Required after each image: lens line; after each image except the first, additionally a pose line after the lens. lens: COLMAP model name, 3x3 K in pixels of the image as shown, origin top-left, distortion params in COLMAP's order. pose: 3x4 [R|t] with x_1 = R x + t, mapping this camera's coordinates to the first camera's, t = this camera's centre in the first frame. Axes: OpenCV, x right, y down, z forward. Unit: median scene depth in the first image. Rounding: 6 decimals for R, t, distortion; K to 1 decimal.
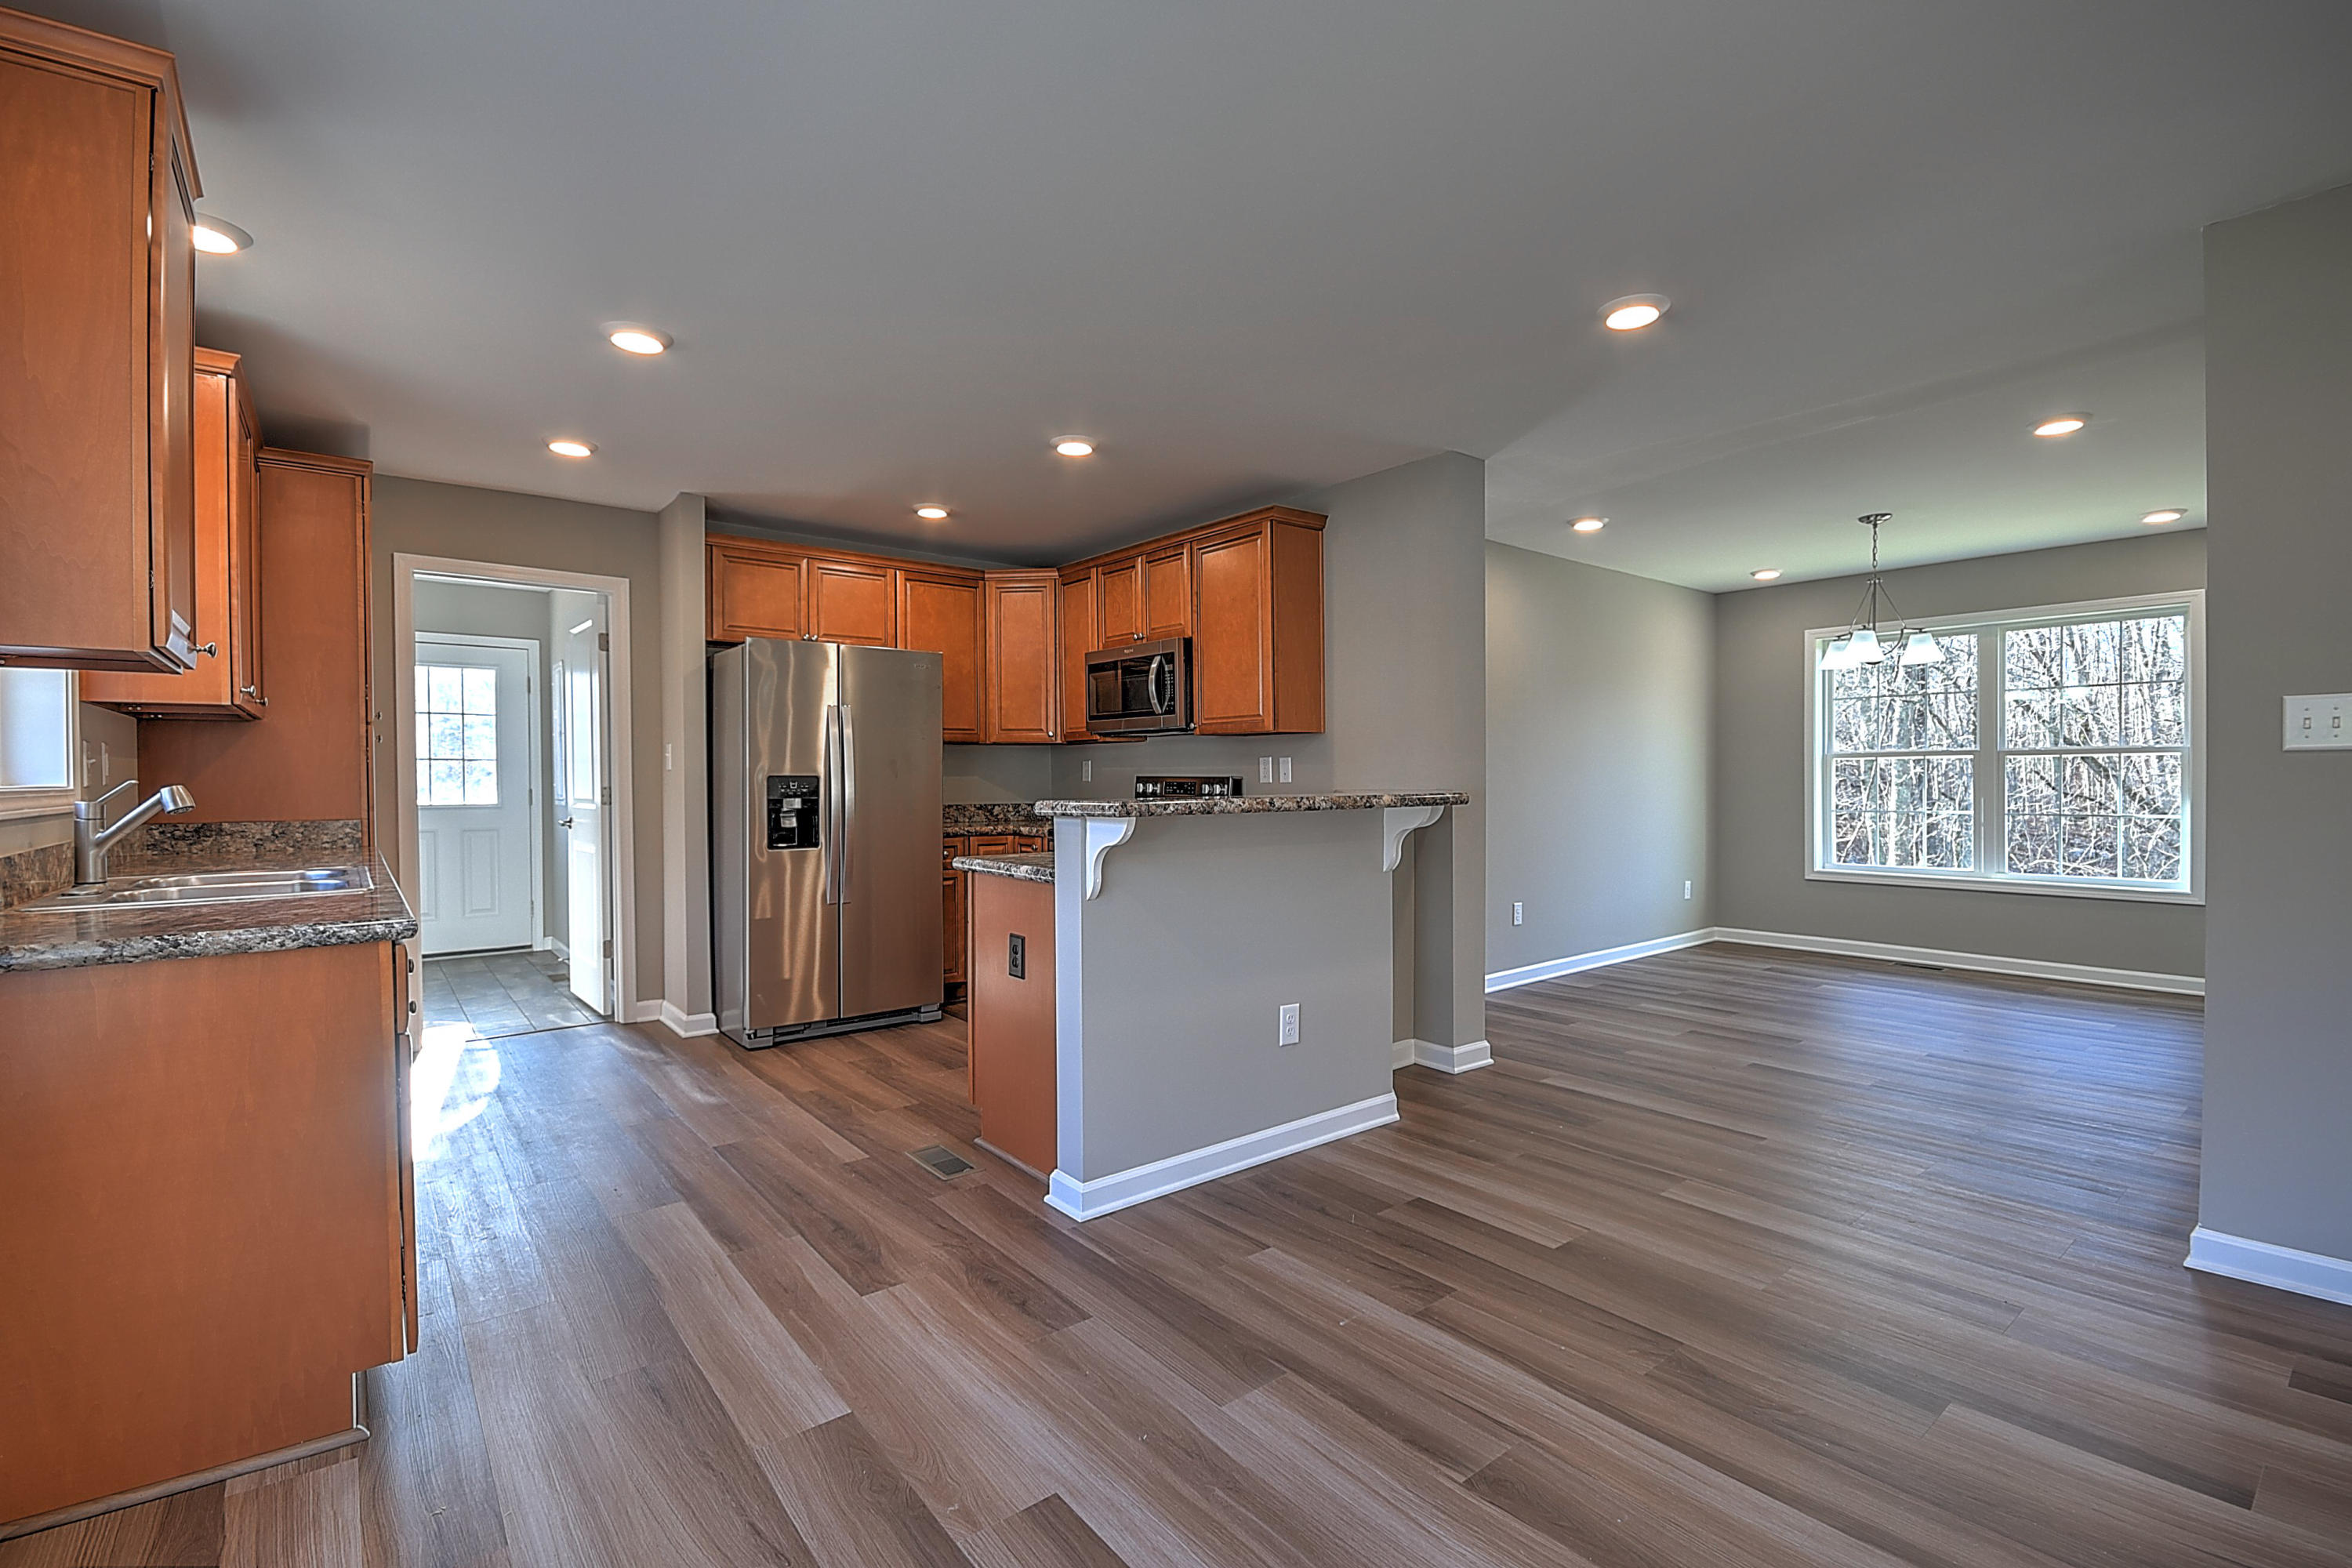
lens RADIAL K [[1044.7, 0, 1164.3], [0, 1044.7, 791.1], [0, 0, 1]] dist [0.008978, -0.000433]
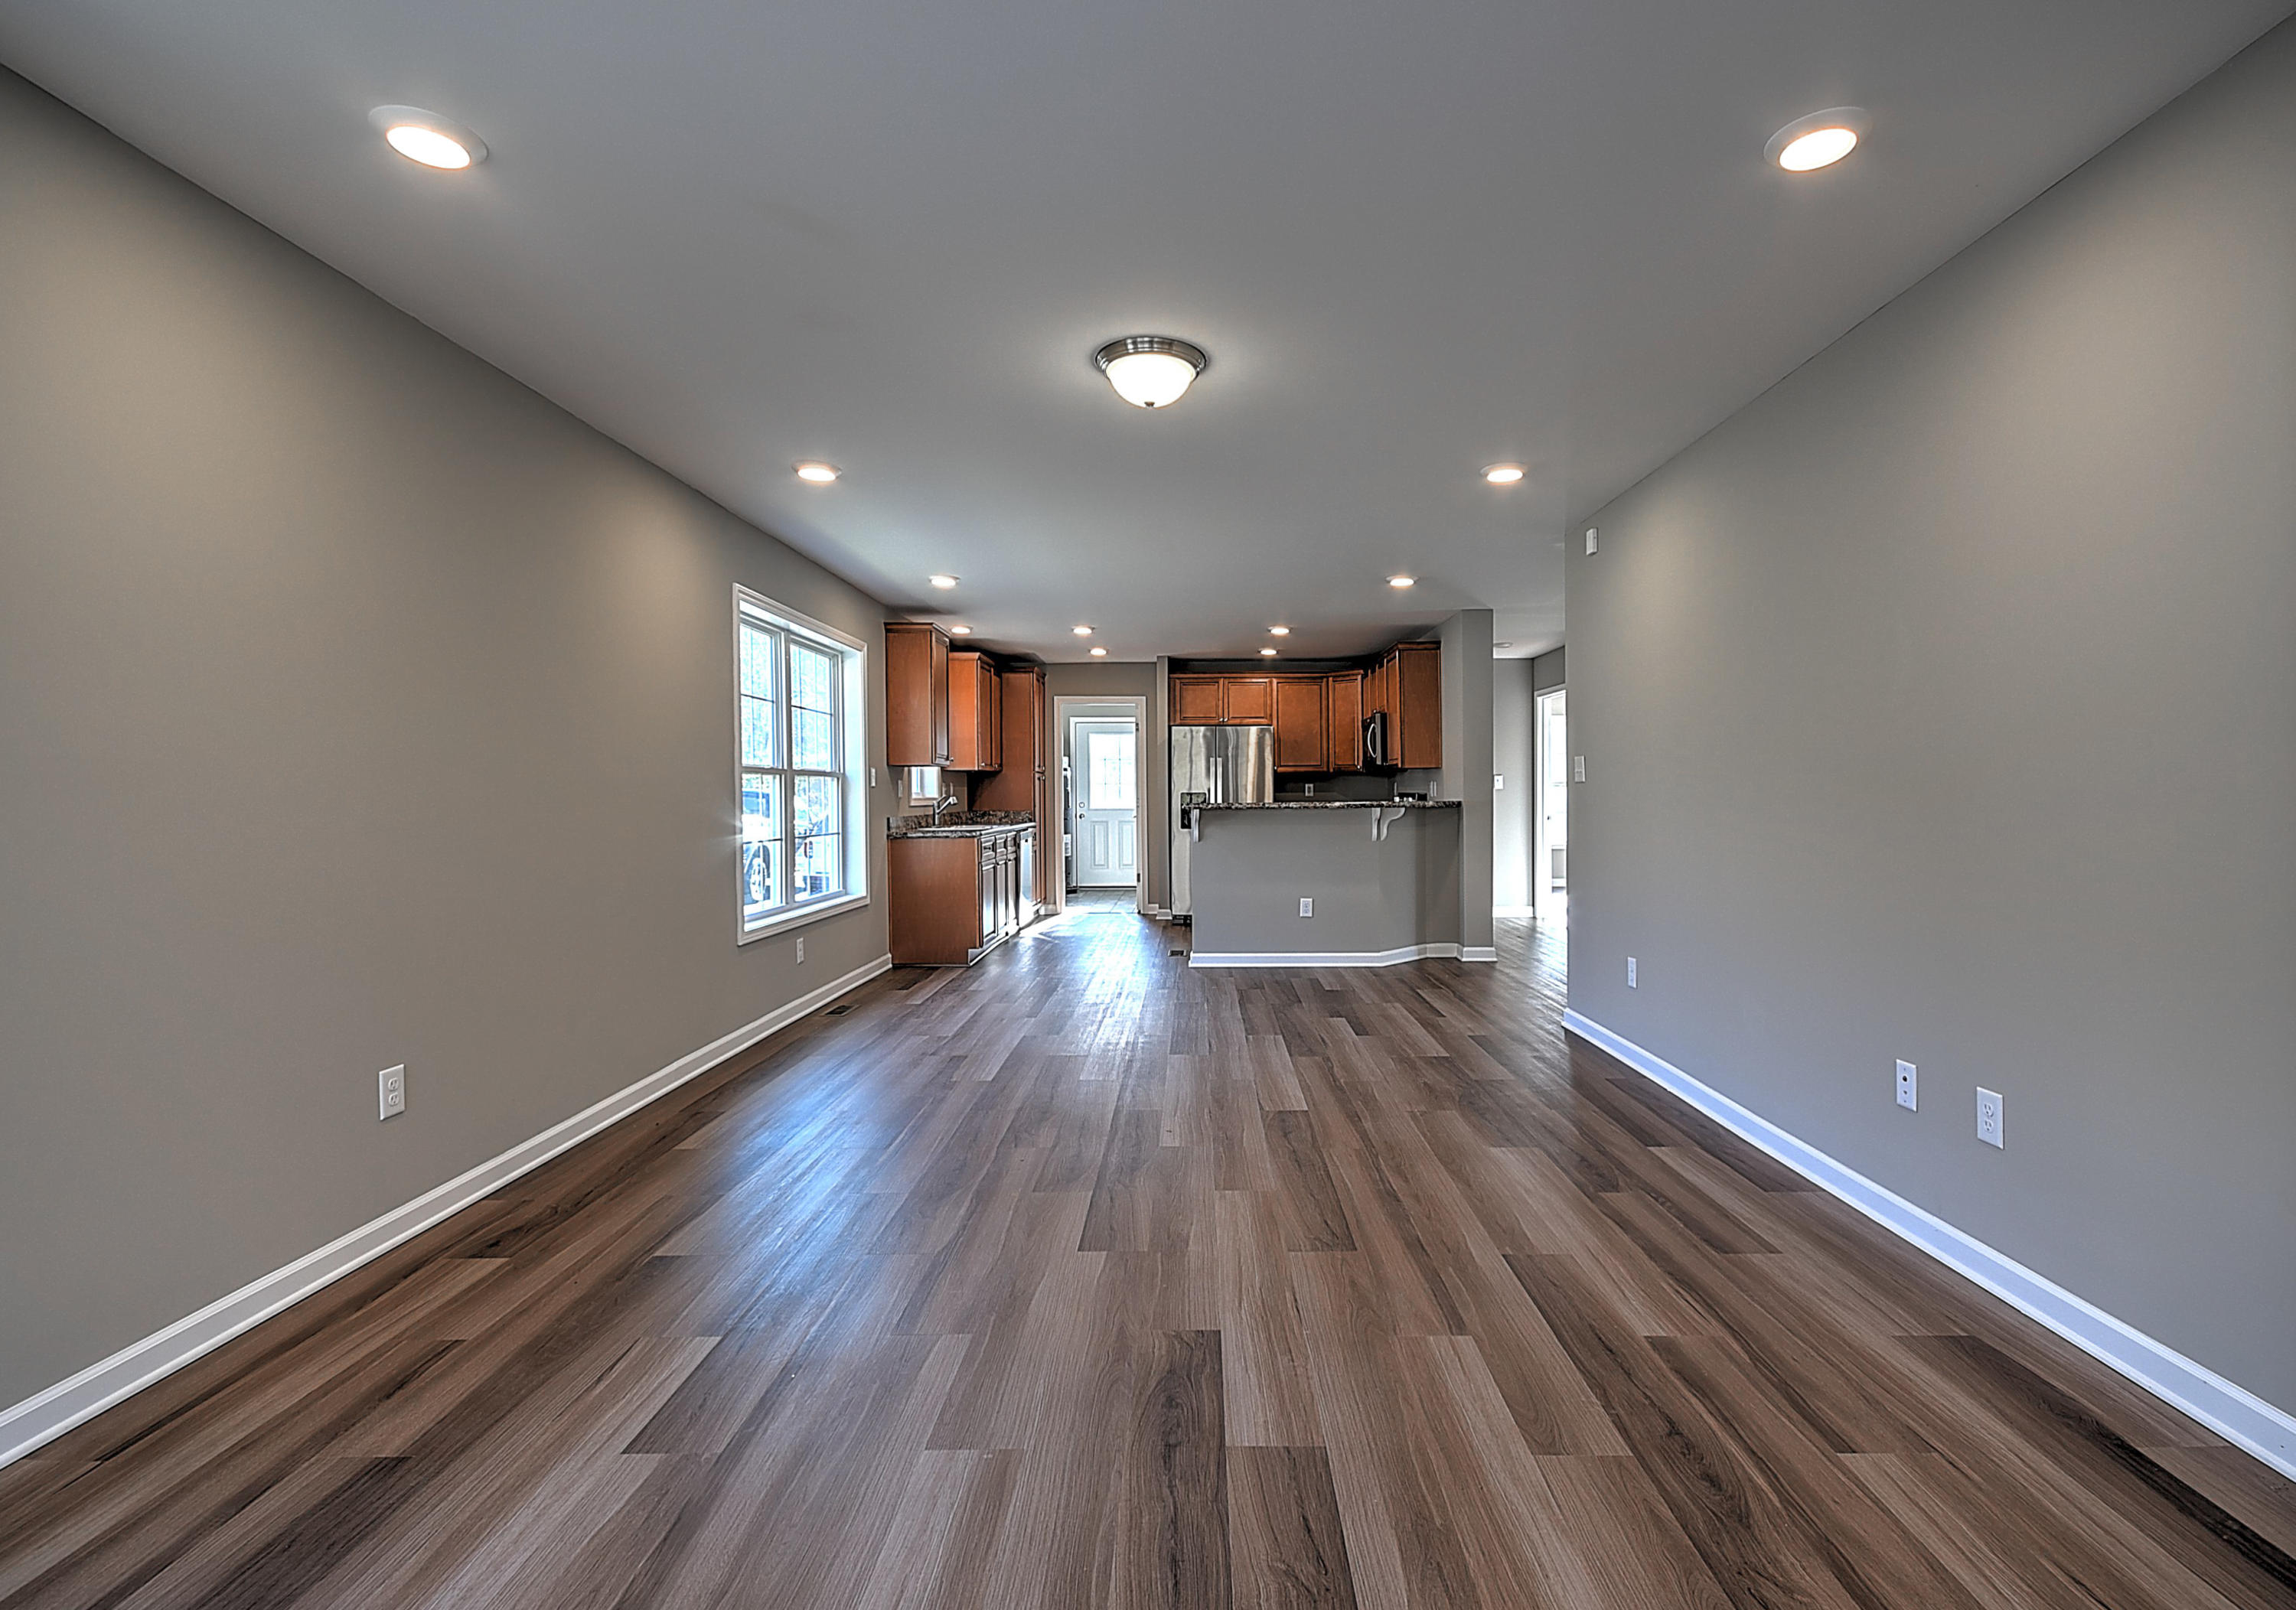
lens RADIAL K [[1112.9, 0, 1187.4], [0, 1112.9, 803.9], [0, 0, 1]] dist [-0.000079, -0.000006]
pose [[0.781159, 0.006208, -0.624301, 0.926811], [-0.007651, 0.999971, 0.000370, 0.004881], [0.624285, 0.004488, 0.781184, -0.655220]]
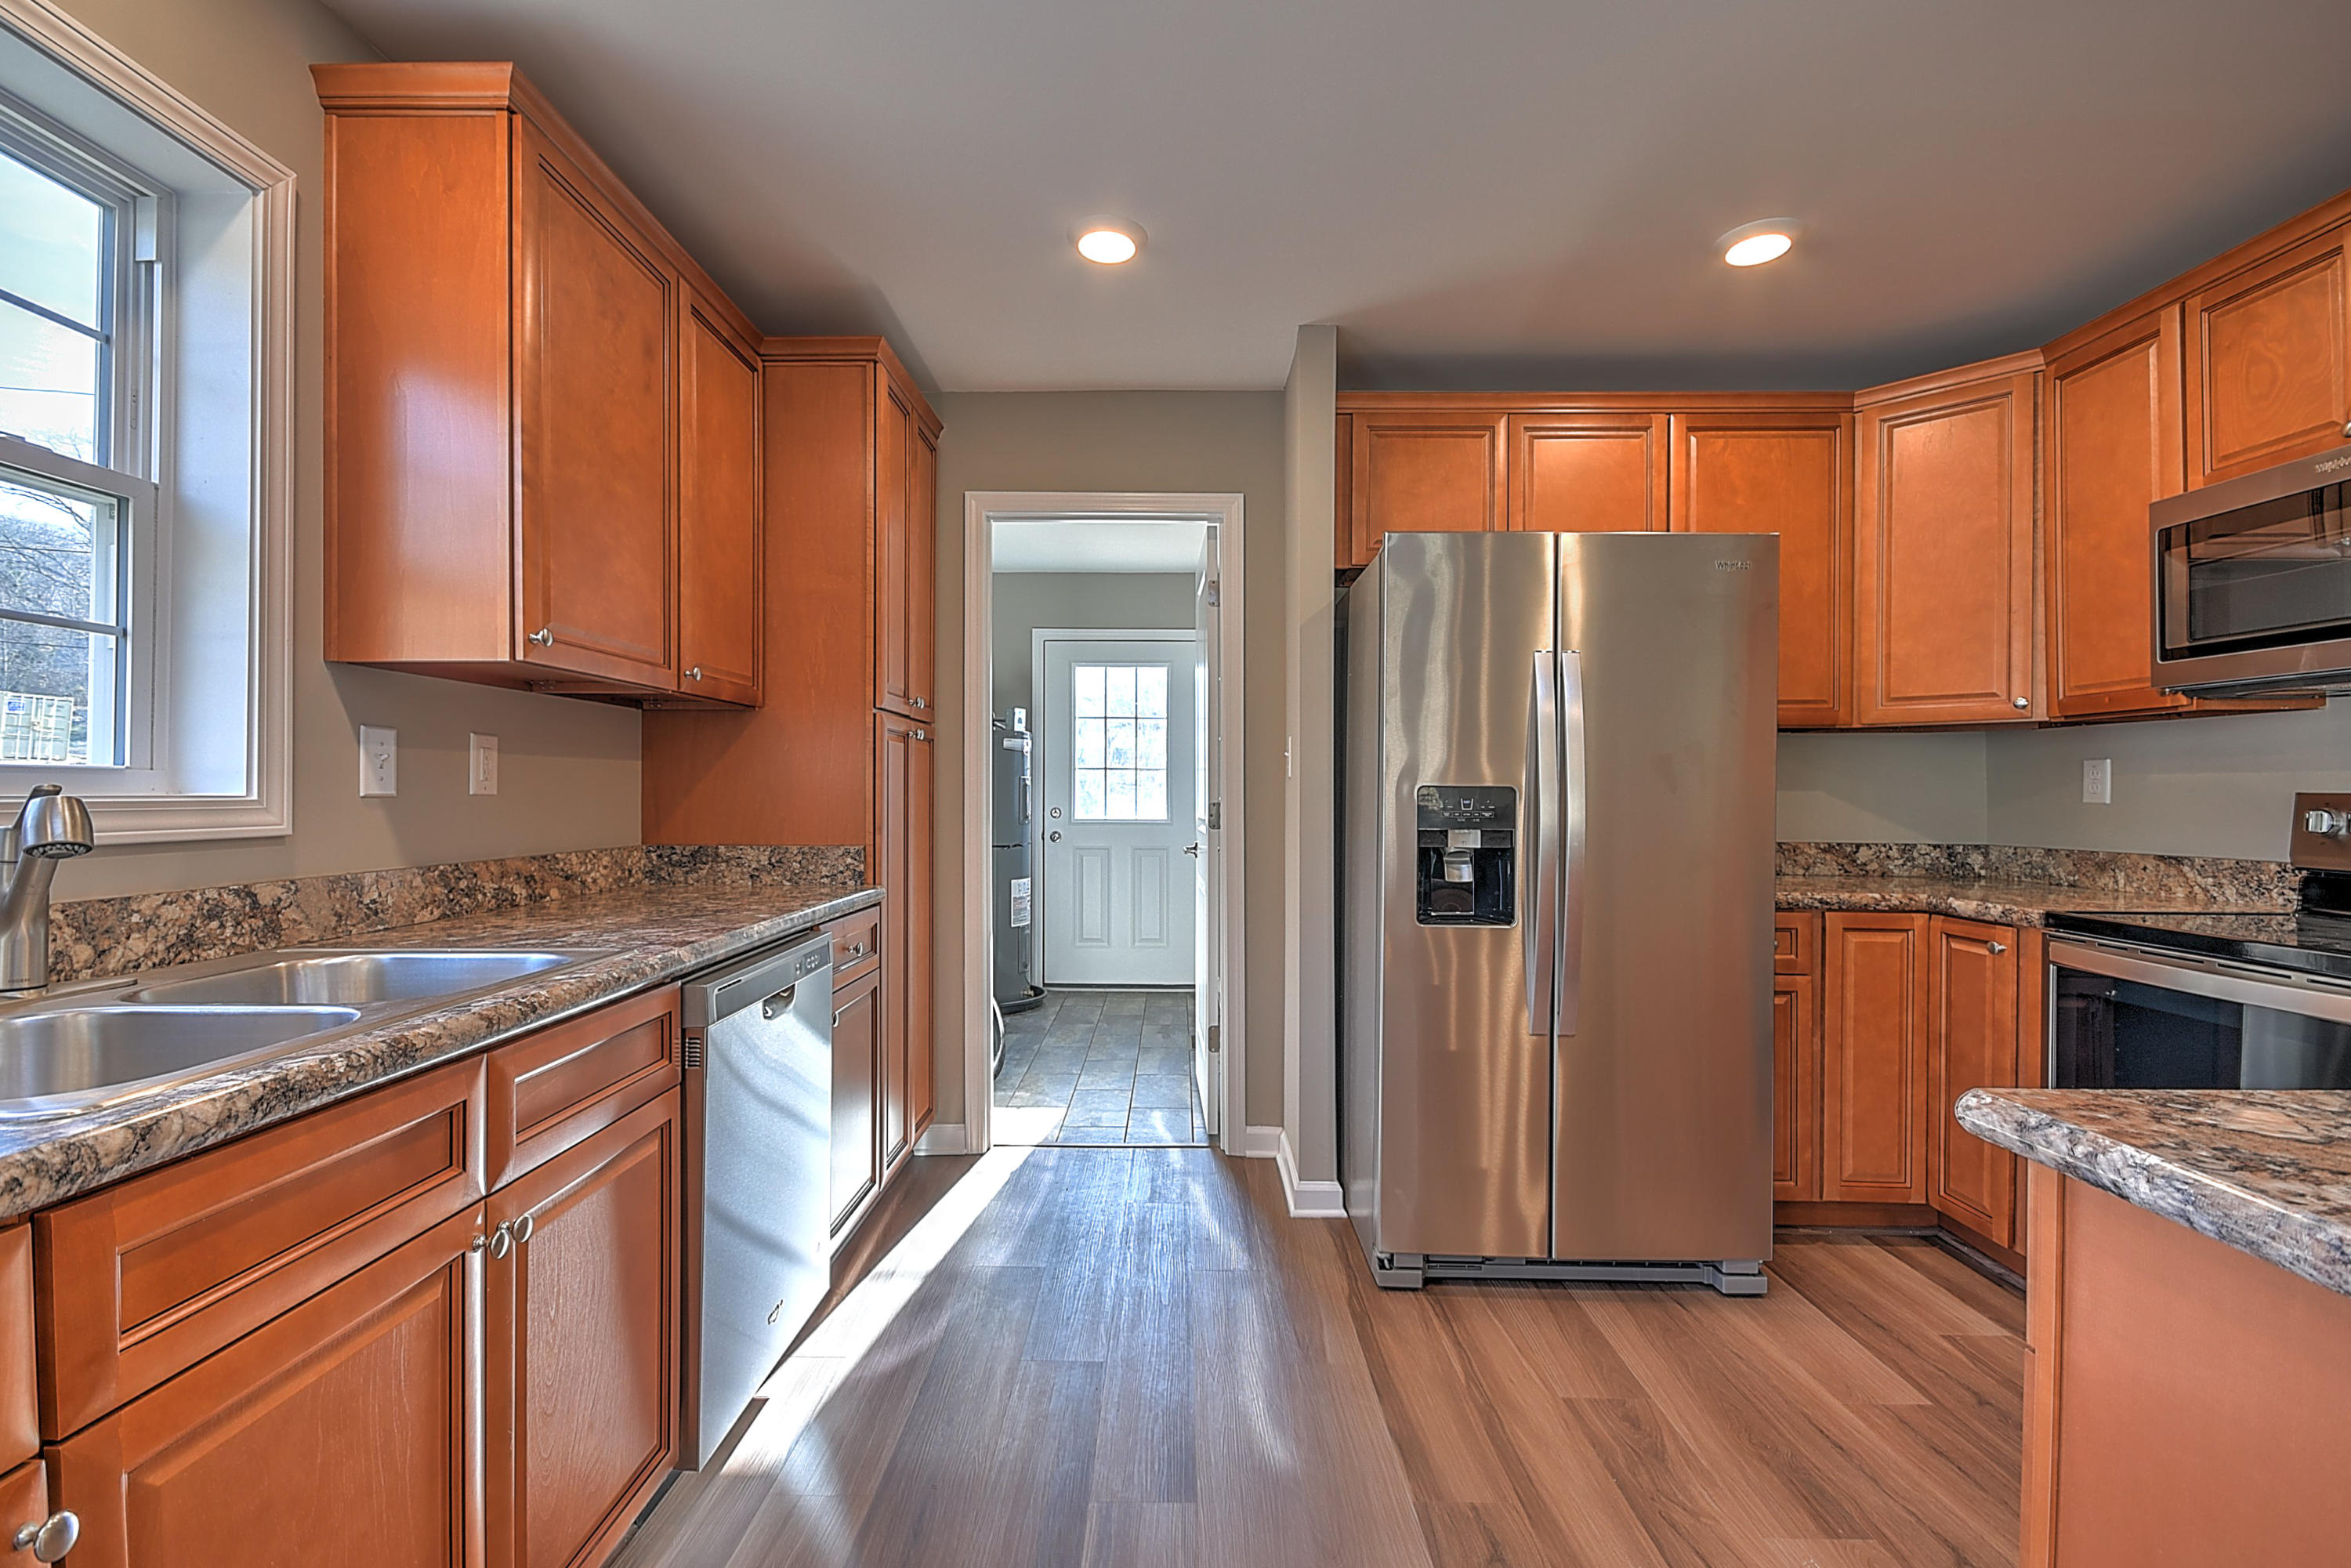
lens RADIAL K [[1044.2, 0, 1163.8], [0, 1044.2, 791.1], [0, 0, 1]] dist [0.008978, -0.000433]
pose [[0.780103, 0.006079, -0.625621, -0.132613], [-0.015059, 0.999846, -0.009062, -0.005065], [0.625470, 0.016491, 0.780074, 0.456872]]
